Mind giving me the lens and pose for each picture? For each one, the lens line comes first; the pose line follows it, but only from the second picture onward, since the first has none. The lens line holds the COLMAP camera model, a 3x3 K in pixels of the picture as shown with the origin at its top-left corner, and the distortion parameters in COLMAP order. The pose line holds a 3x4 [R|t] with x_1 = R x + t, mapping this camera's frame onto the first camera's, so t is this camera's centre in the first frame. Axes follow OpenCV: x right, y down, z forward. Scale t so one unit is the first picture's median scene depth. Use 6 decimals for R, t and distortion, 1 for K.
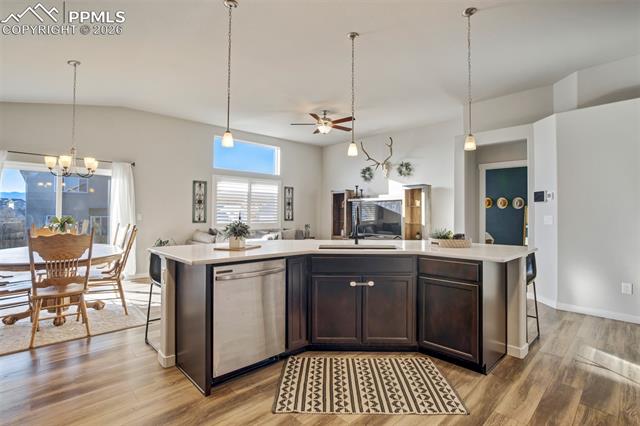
lens RADIAL K [[307.8, 0, 329.1], [0, 307.8, 212.5], [0, 0, 1]] dist [-0.030986, 0.015840]
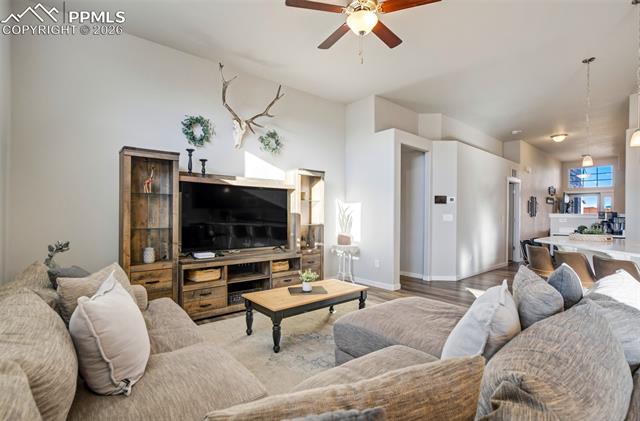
lens RADIAL K [[300.1, 0, 322.3], [0, 300.1, 215.2], [0, 0, 1]] dist [-0.032437, 0.000412]
pose [[0.088303, -0.008045, 0.996061, -0.404549], [-0.013357, 0.999868, 0.009260, 0.005769], [-0.996004, -0.014122, 0.088184, 0.914862]]
